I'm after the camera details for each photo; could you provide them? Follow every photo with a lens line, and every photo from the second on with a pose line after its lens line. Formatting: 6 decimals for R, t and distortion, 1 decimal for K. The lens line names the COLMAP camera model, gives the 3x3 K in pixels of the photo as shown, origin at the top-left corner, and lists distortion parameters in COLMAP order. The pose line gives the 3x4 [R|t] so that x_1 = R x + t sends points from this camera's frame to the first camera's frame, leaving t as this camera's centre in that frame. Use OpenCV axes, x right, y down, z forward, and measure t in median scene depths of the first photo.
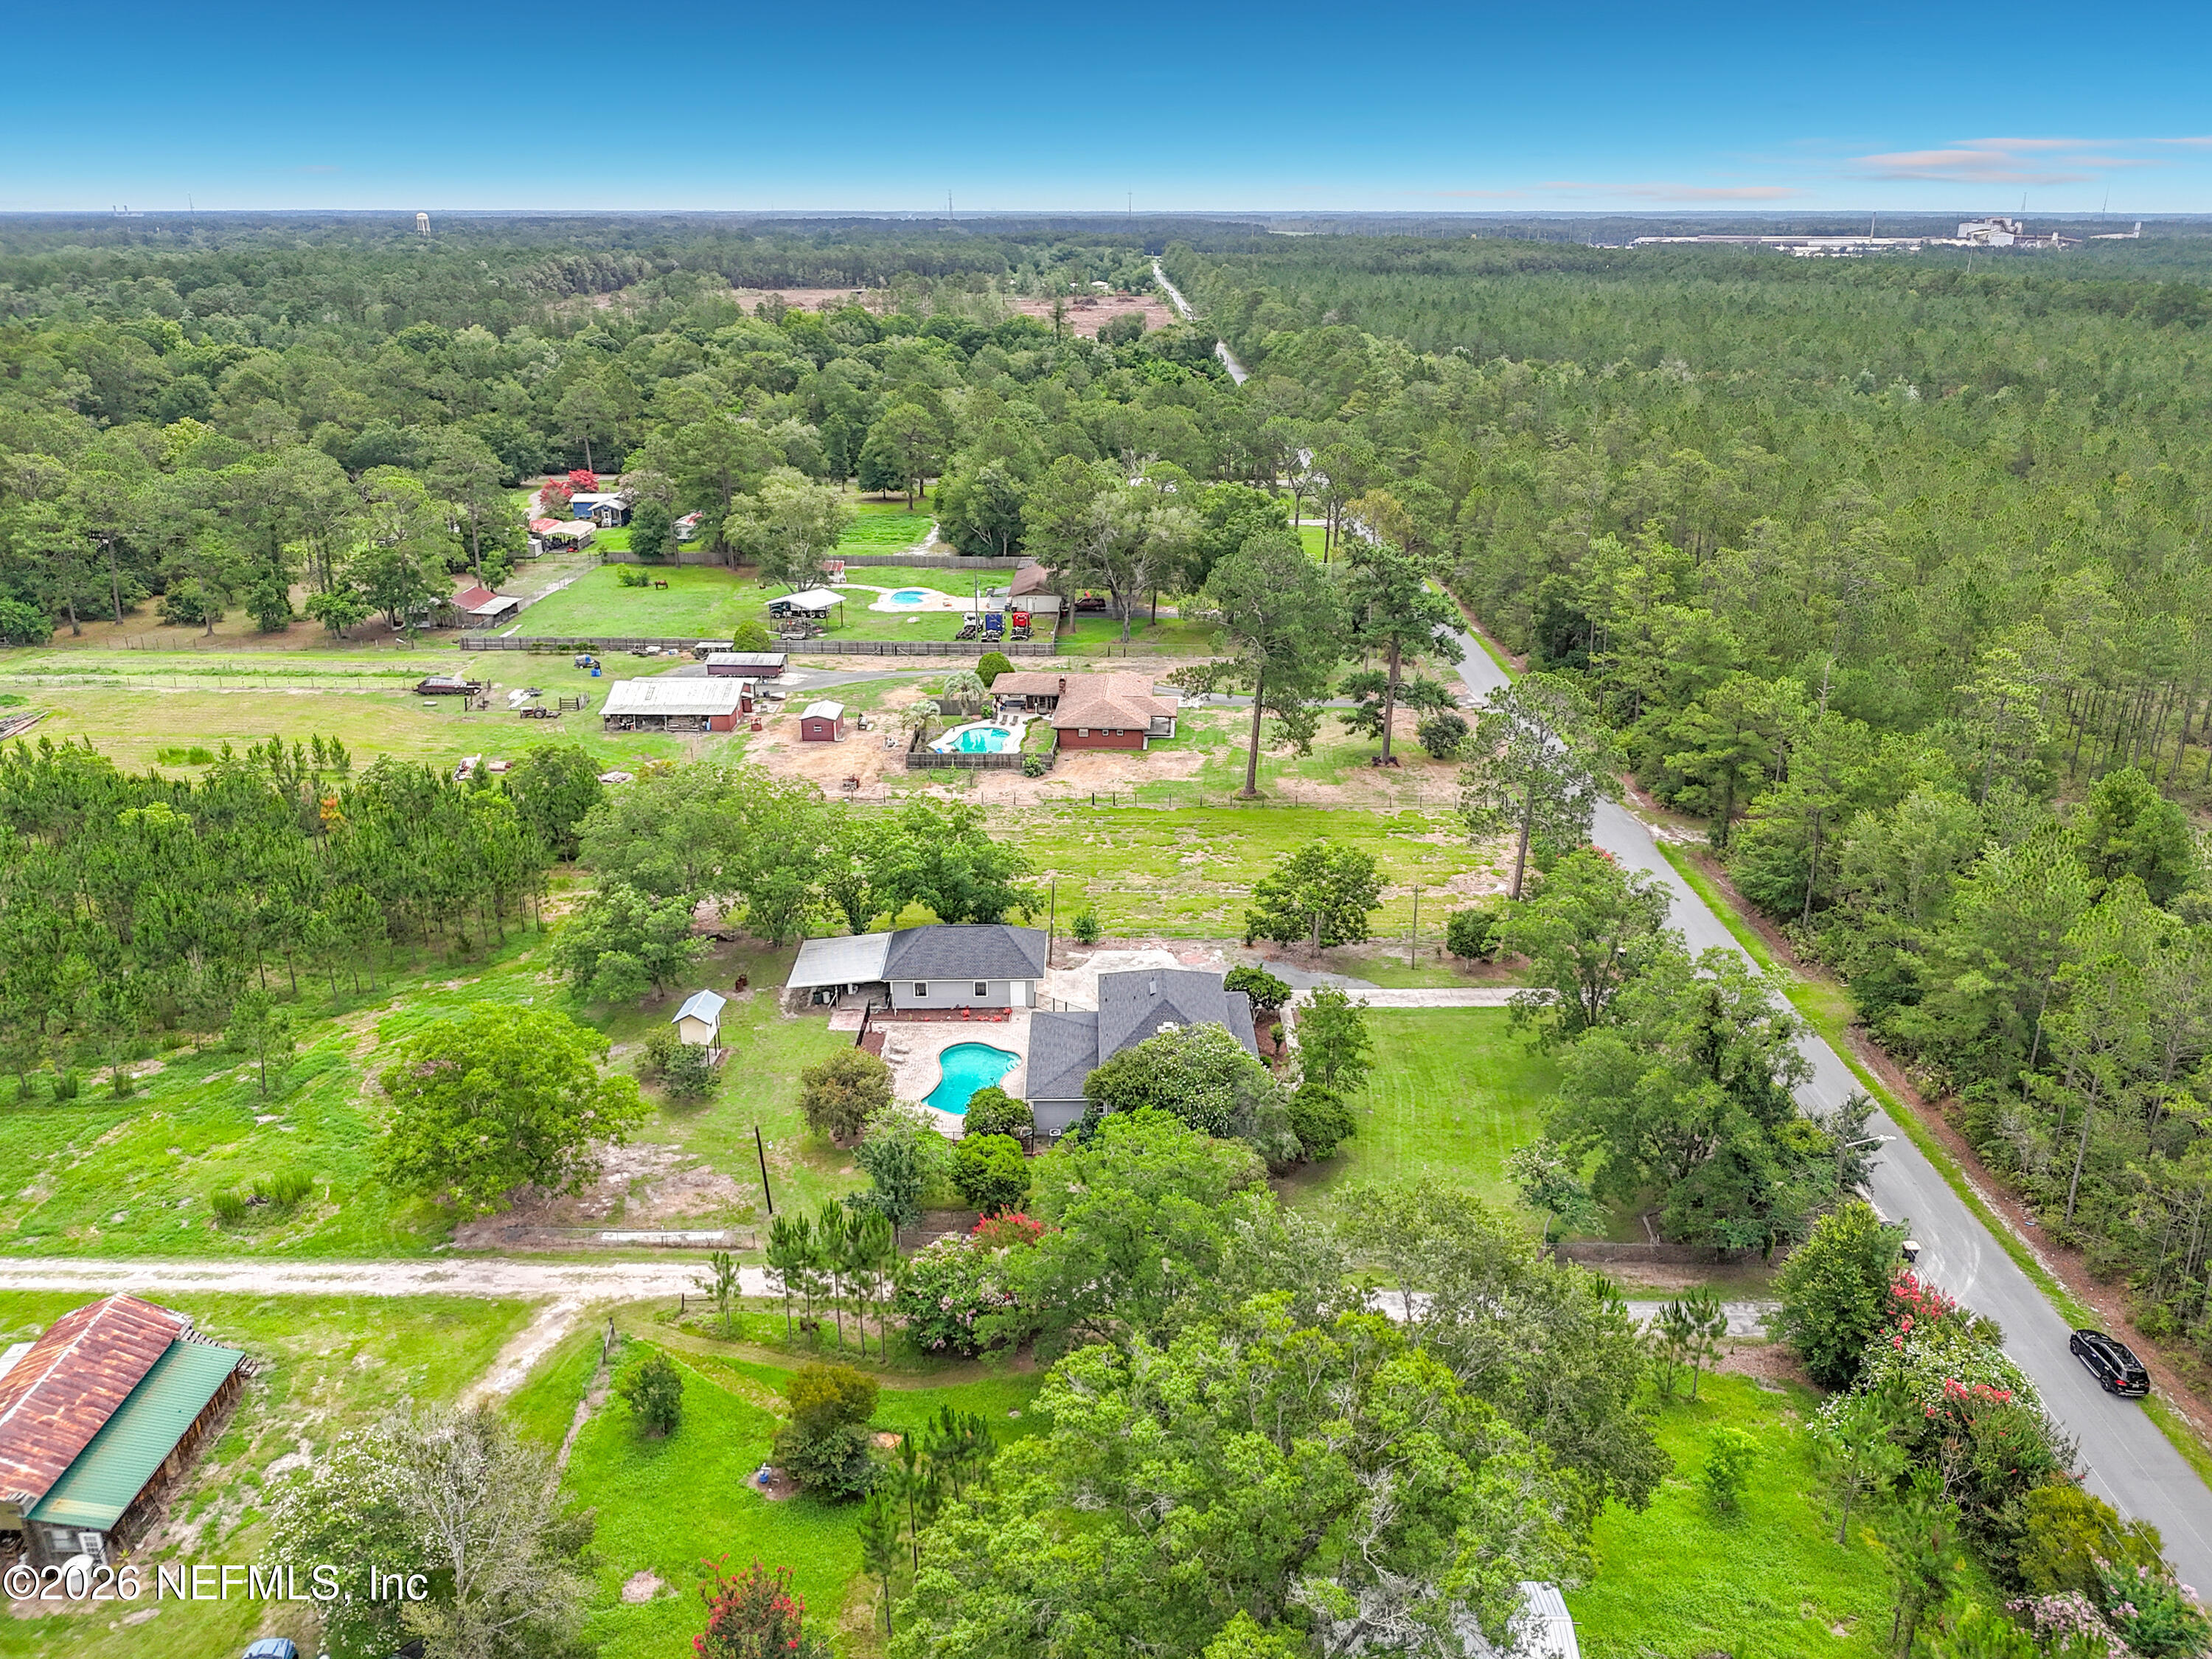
lens RADIAL K [[1649.1, 0, 1106.0], [0, 1649.1, 829.5], [0, 0, 1]] dist [0.054365, -0.078545]
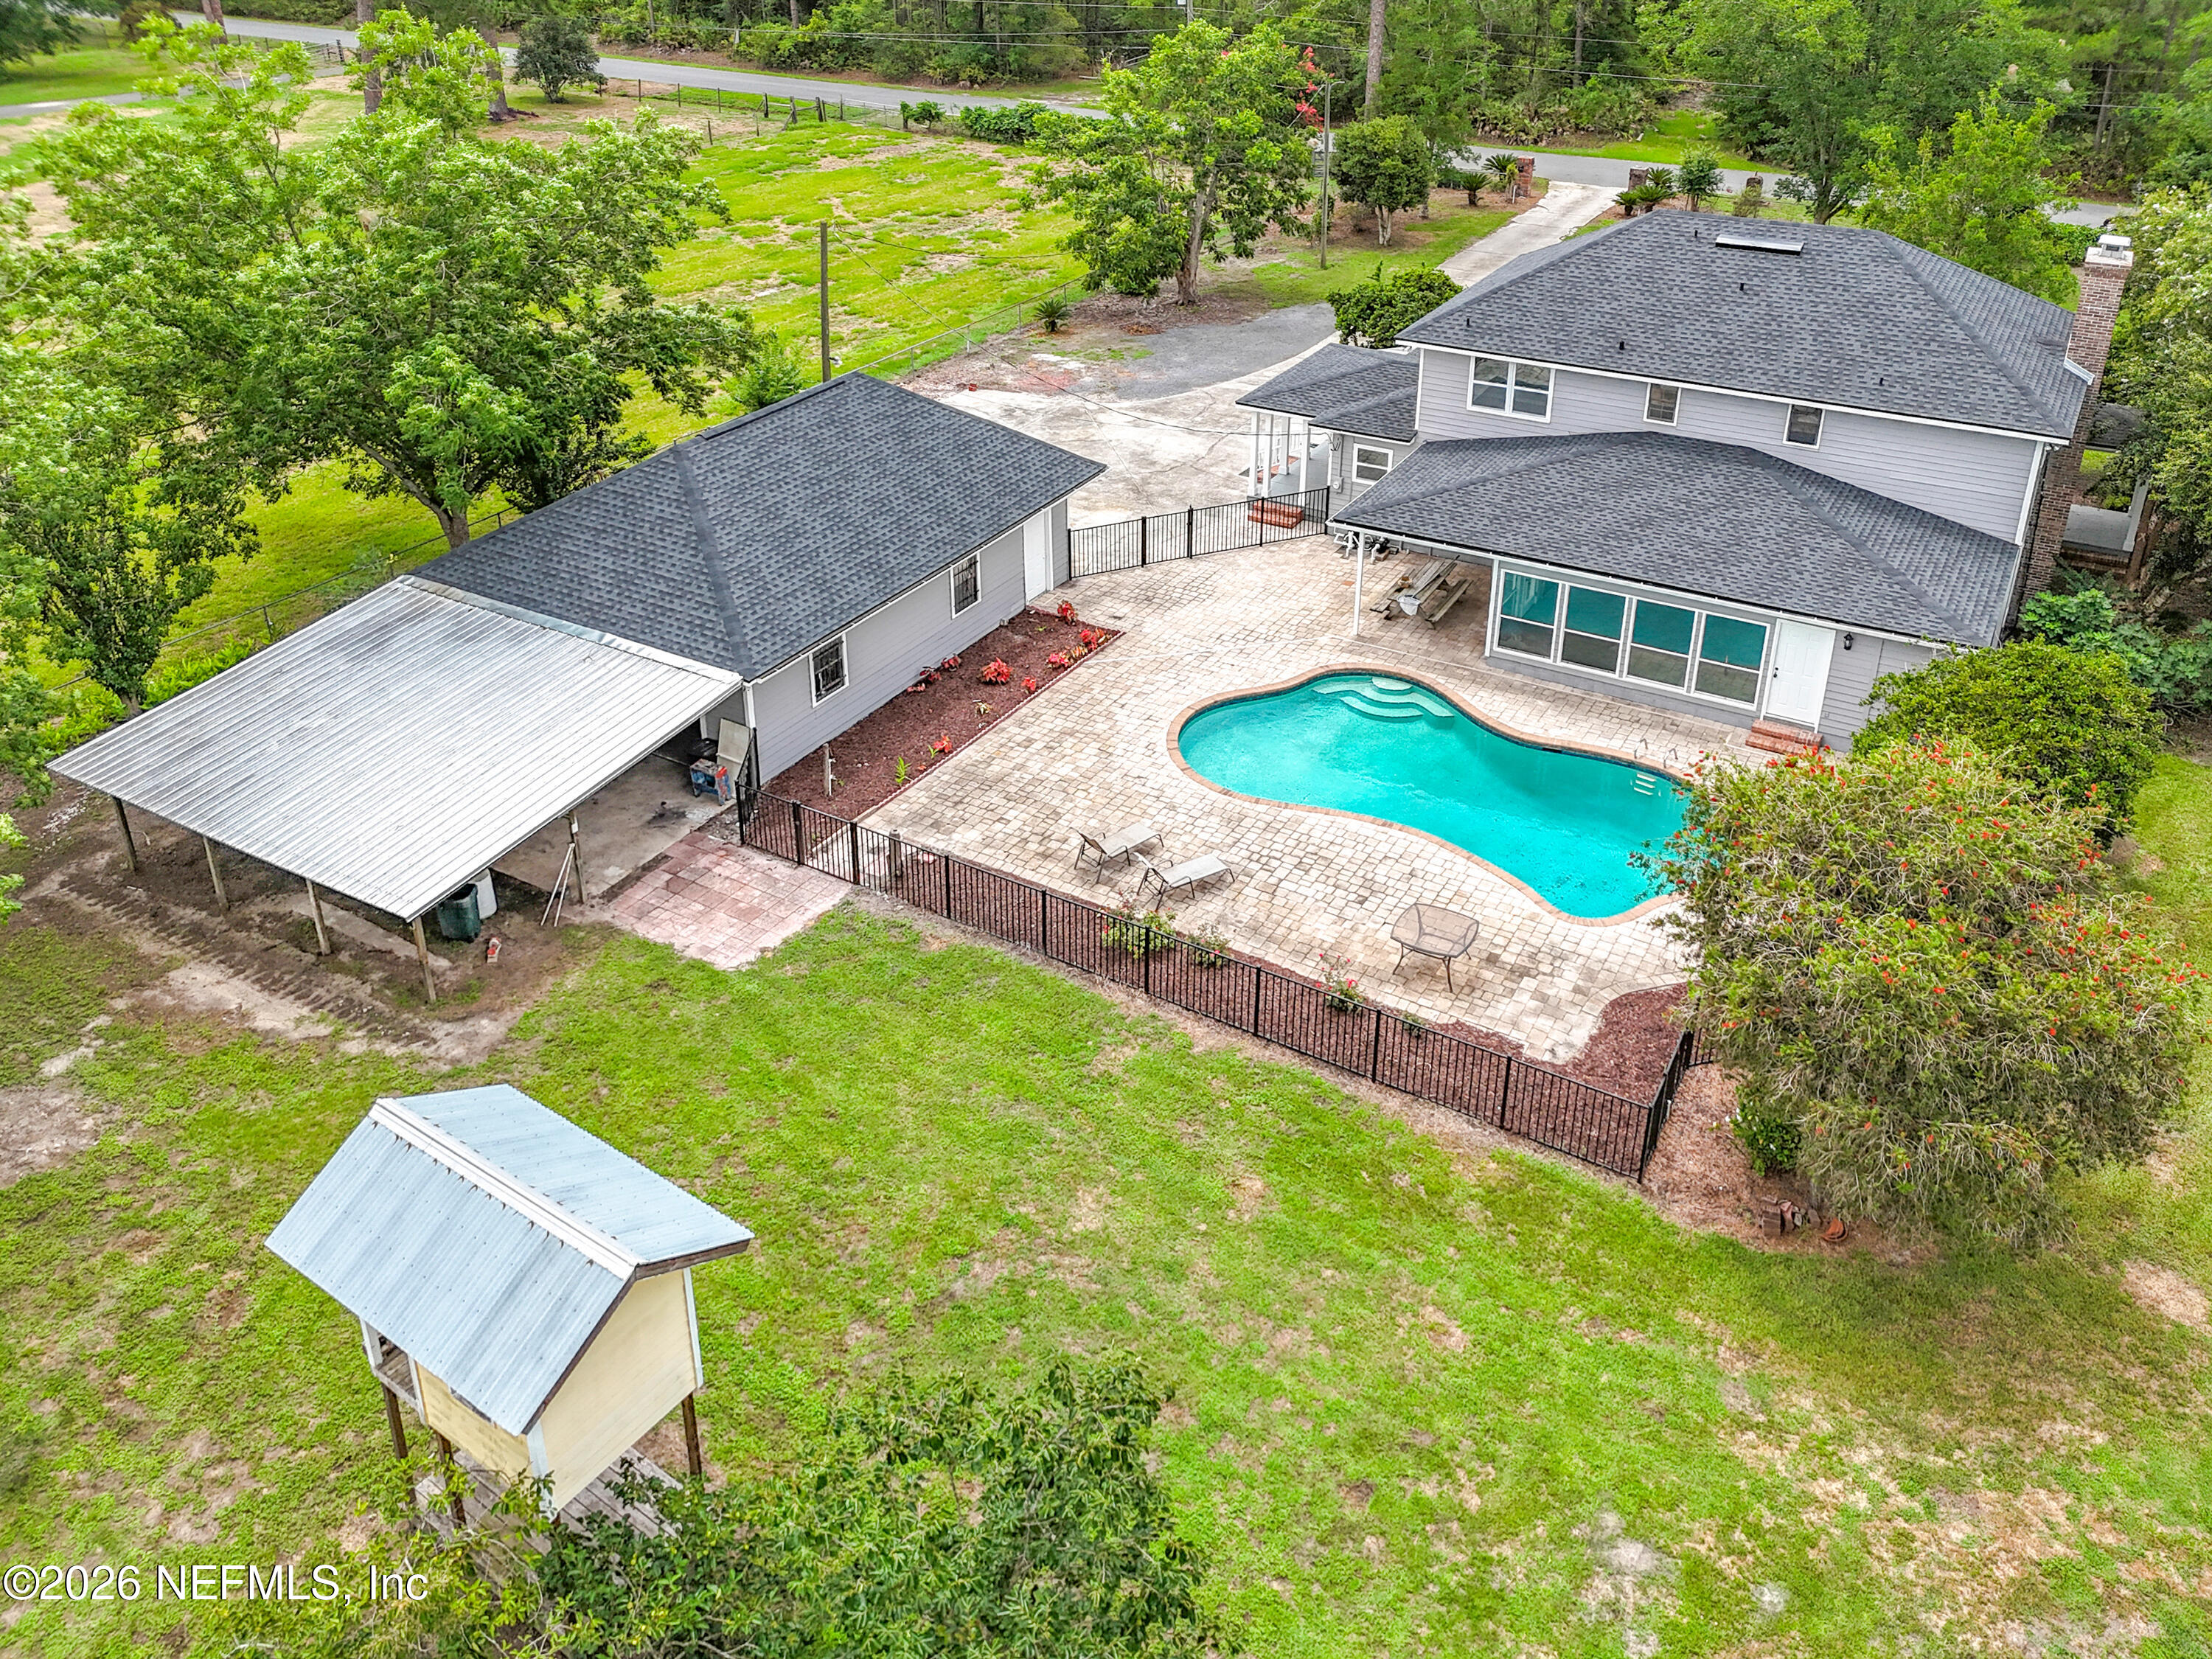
lens RADIAL K [[1782.2, 0, 1106.0], [0, 1782.2, 546.8], [0, 0, 1]] dist [0.072131, -0.001670]
pose [[0.513511, -0.331384, 0.791512, -0.196132], [0.297428, 0.933974, 0.198066, 0.025695], [-0.804887, 0.133708, 0.578169, 0.529771]]
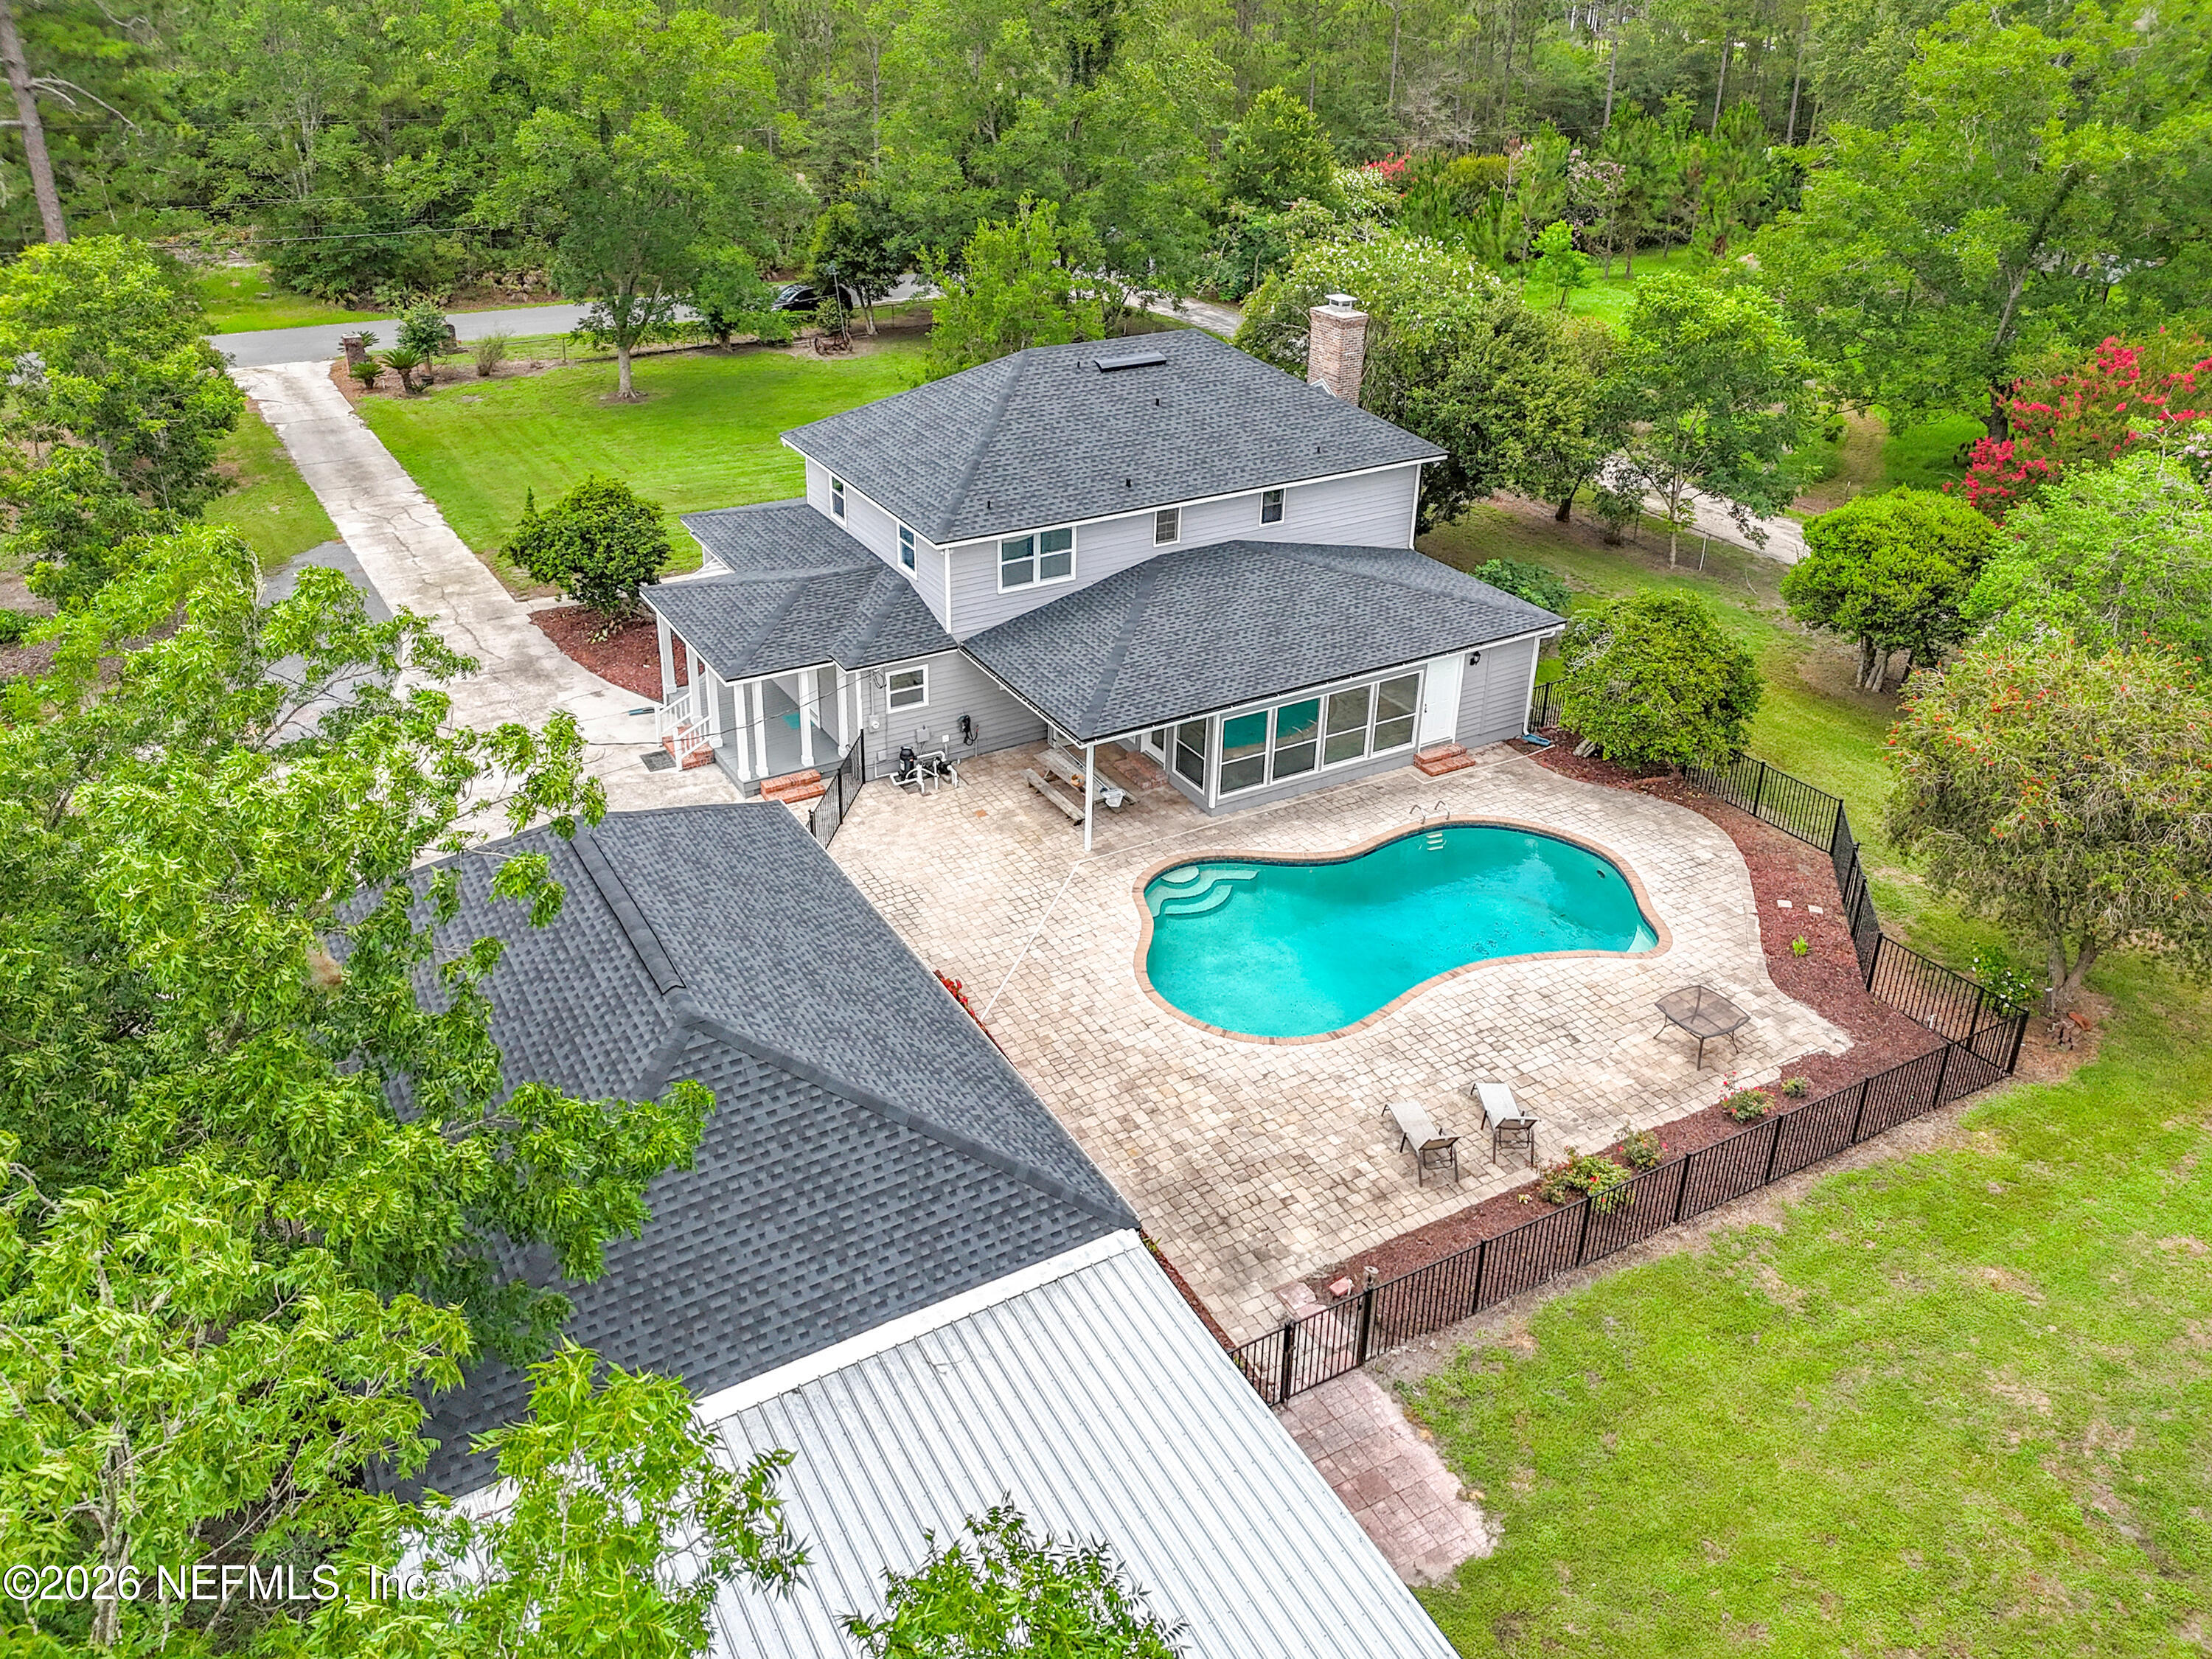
lens RADIAL K [[1681.3, 0, 1061.3], [0, 1681.3, 720.1], [0, 0, 1]] dist [0.092775, -0.098511]
pose [[-0.479548, -0.379120, 0.791392, -0.158613], [0.304334, 0.774027, 0.555215, -0.026499], [-0.823052, 0.507100, -0.255804, 0.665623]]
